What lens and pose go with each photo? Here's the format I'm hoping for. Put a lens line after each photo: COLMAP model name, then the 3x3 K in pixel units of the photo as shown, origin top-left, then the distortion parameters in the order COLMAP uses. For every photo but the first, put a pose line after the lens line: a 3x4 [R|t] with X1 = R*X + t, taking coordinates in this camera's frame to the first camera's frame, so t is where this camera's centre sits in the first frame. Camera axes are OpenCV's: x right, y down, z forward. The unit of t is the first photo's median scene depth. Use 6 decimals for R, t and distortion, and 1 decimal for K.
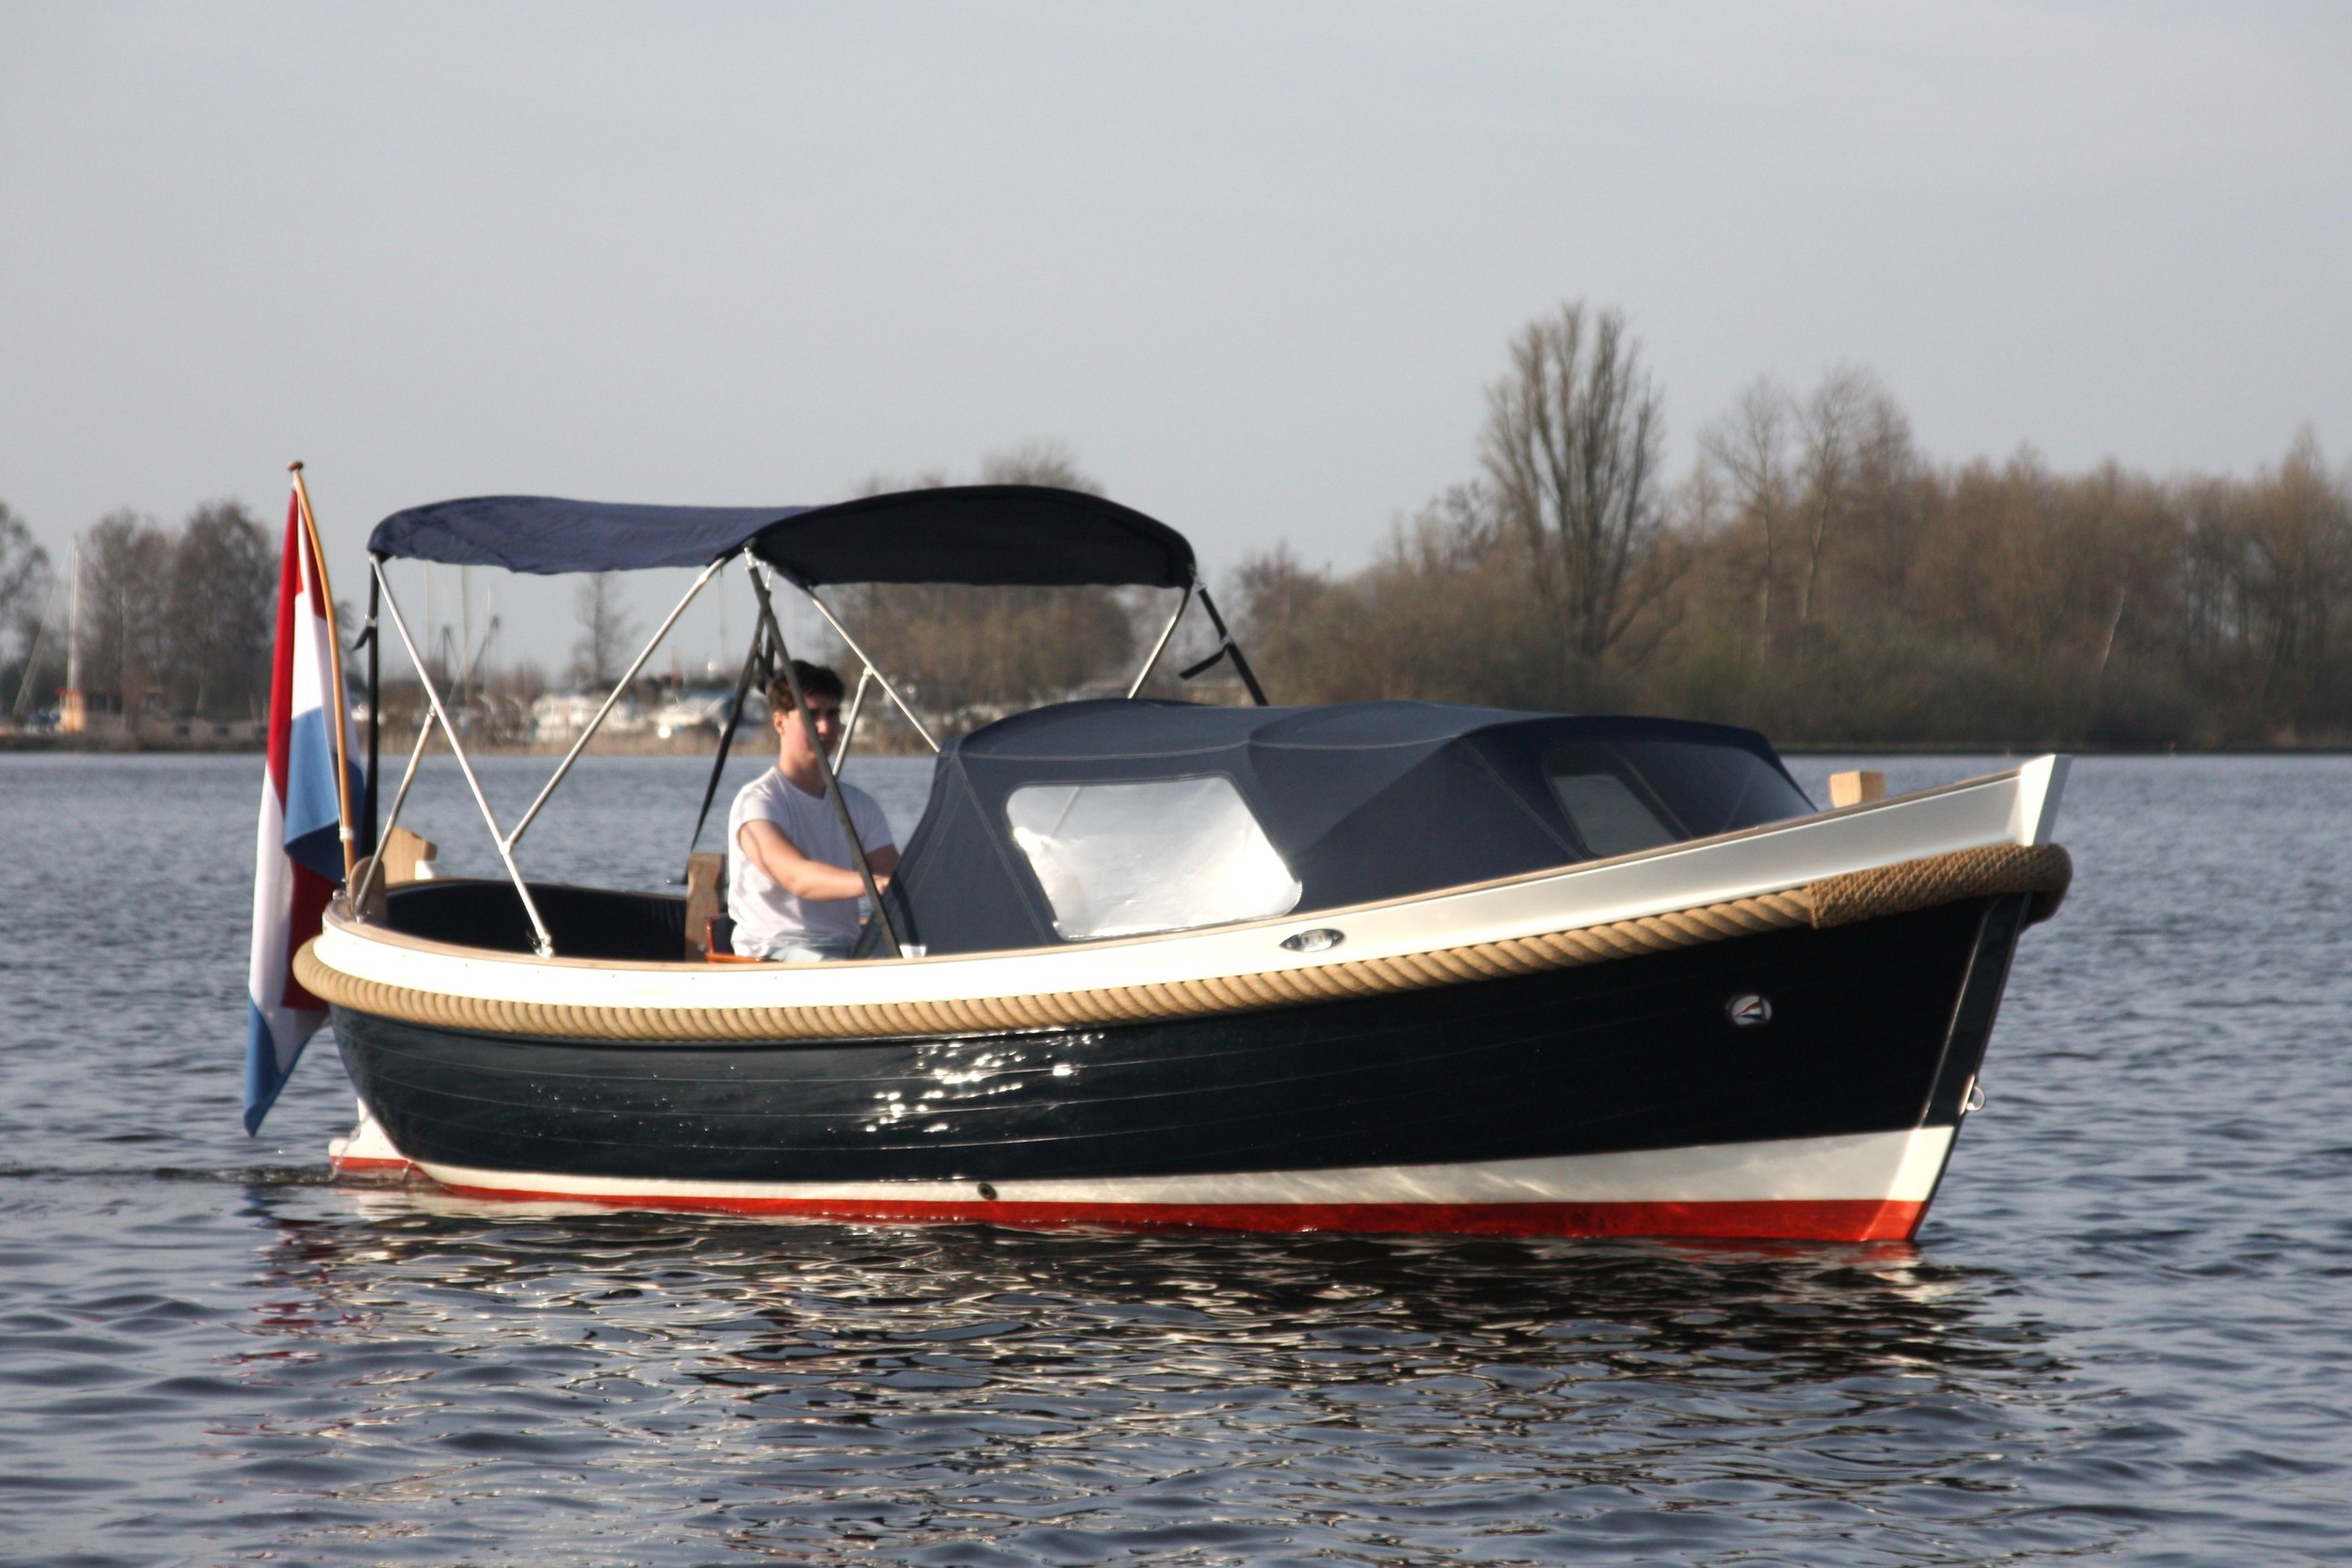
lens RADIAL K [[9753.3, 0, 1186.3], [0, 9753.3, 791.8], [0, 0, 1]] dist [1.380929, 0.000000]
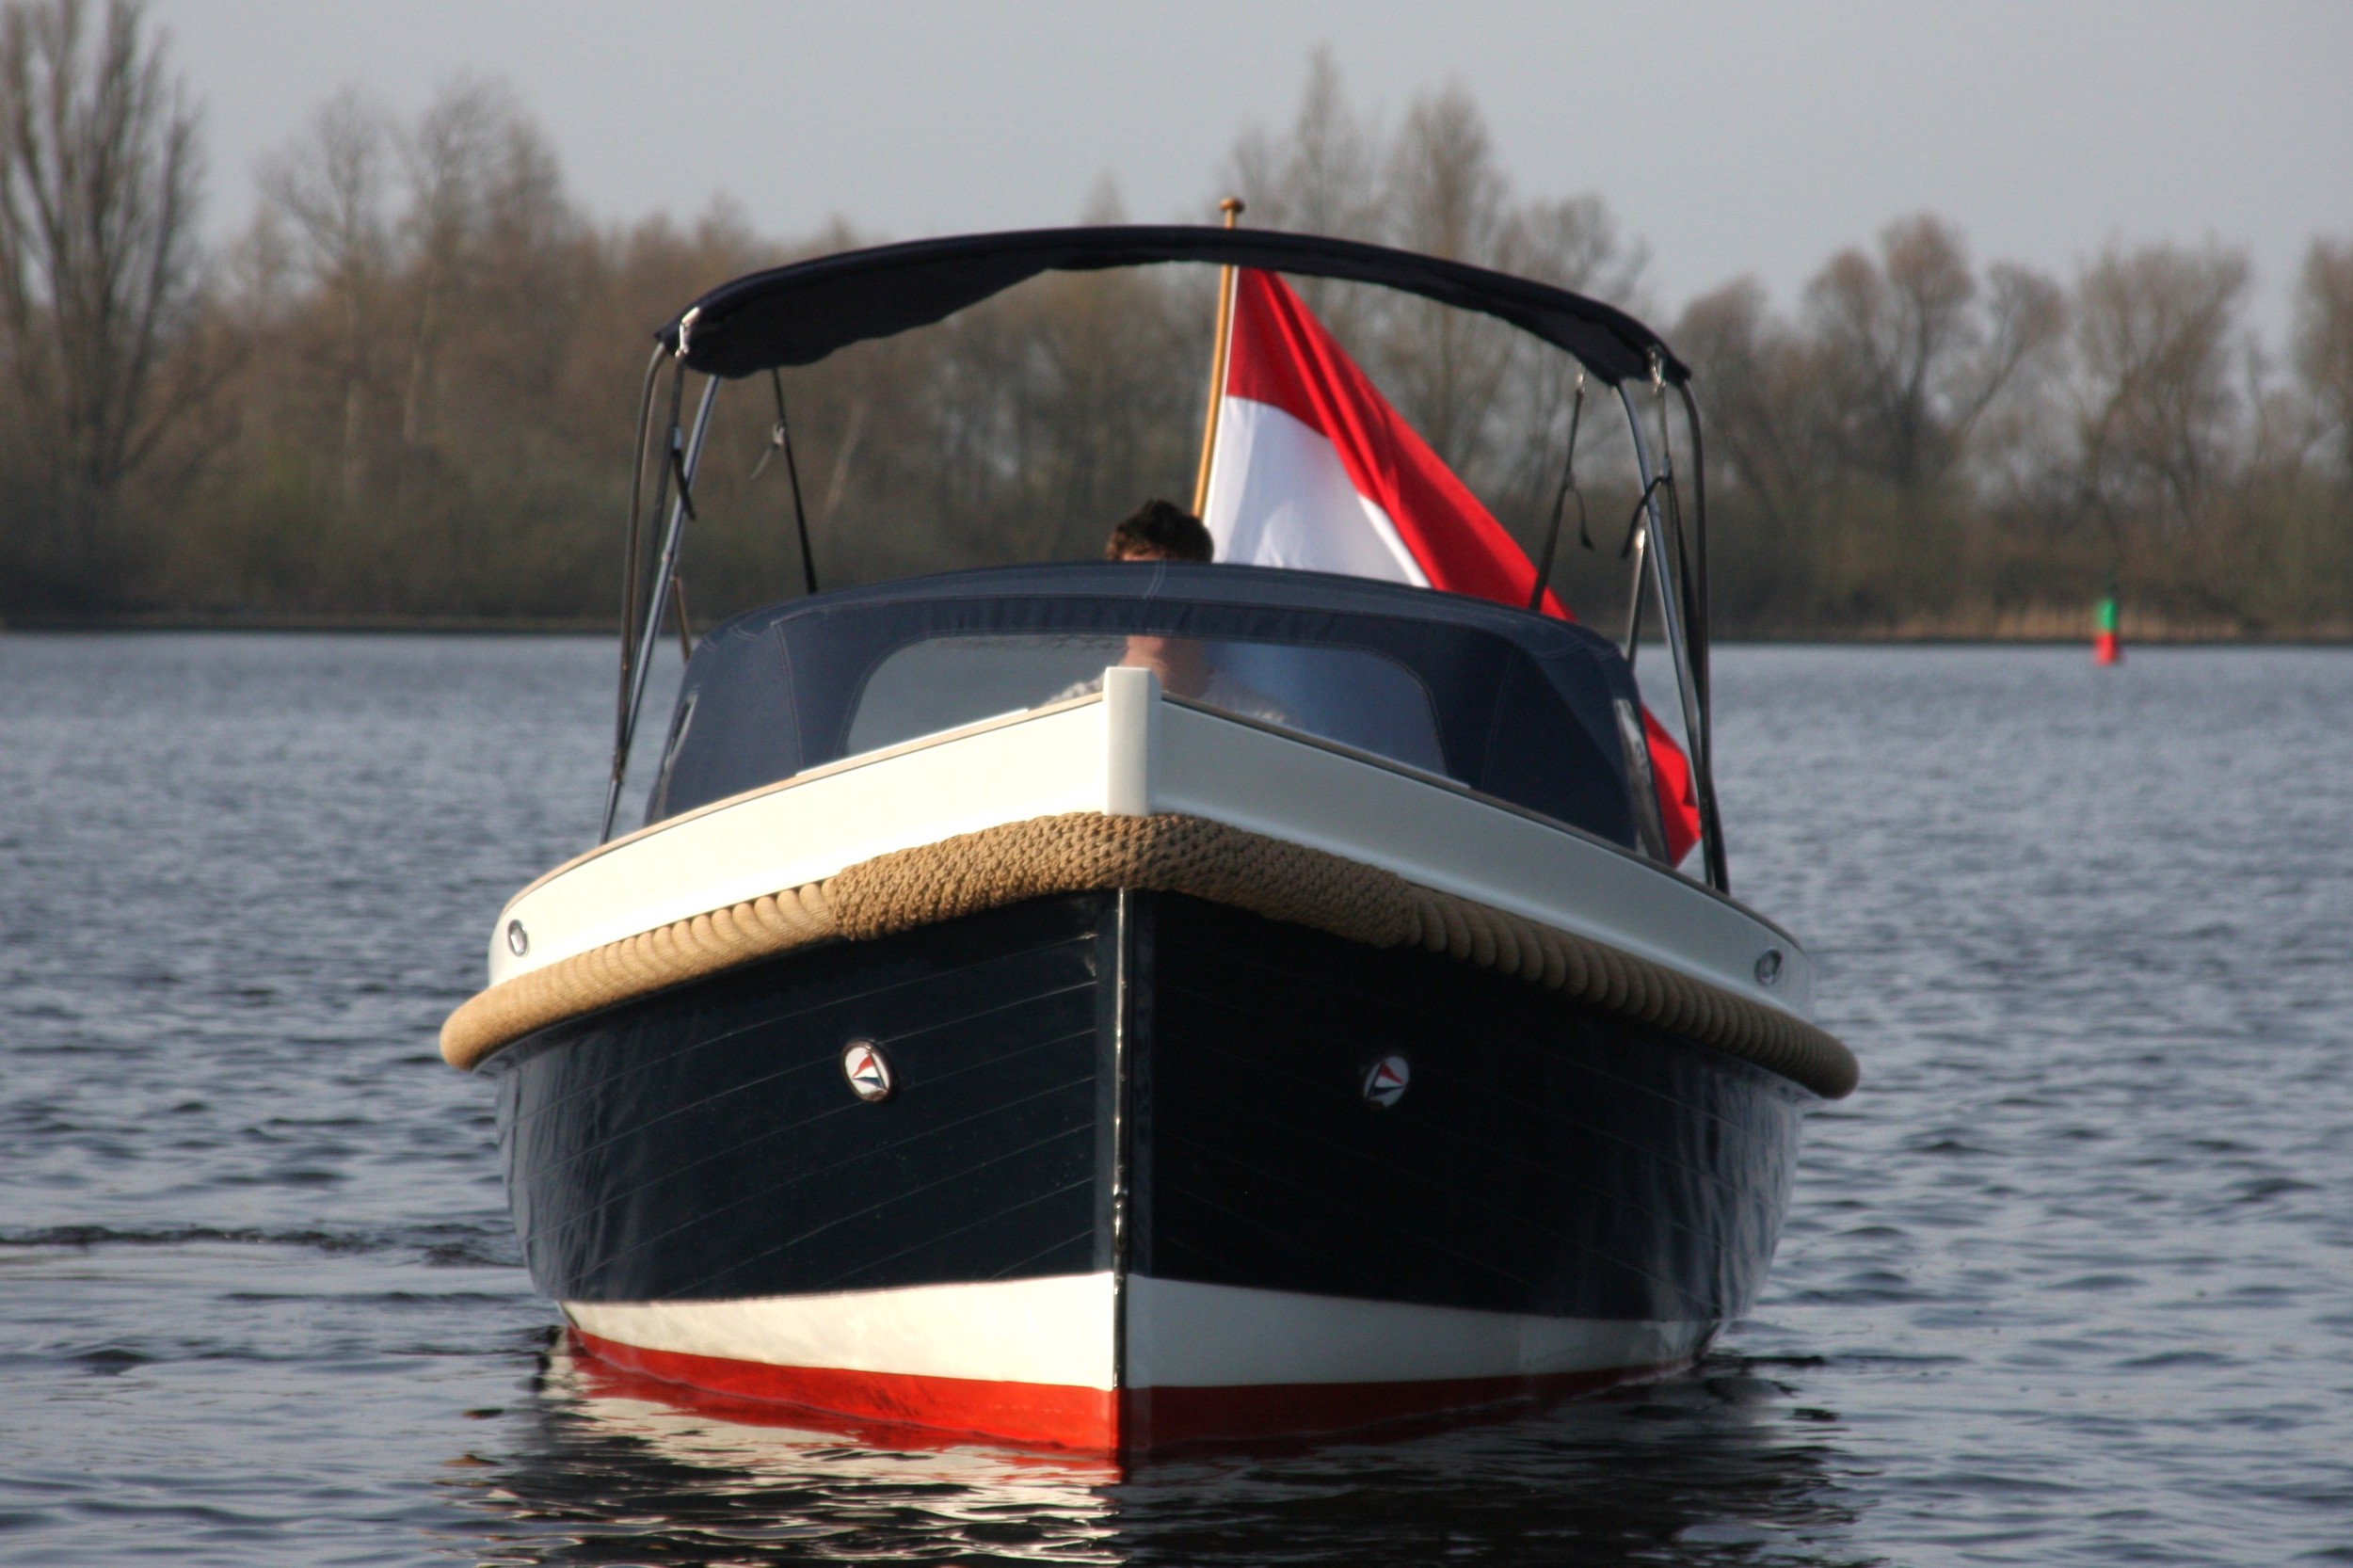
lens RADIAL K [[11924.3, 0, 1164.8], [0, 11924.3, 795.2], [0, 0, 1]] dist [1.576696, 0.000000]
pose [[0.991673, 0.005205, 0.128679, 0.006225], [-0.006828, 0.999903, 0.012178, -0.003069], [-0.128603, -0.012956, 0.991611, 0.145102]]
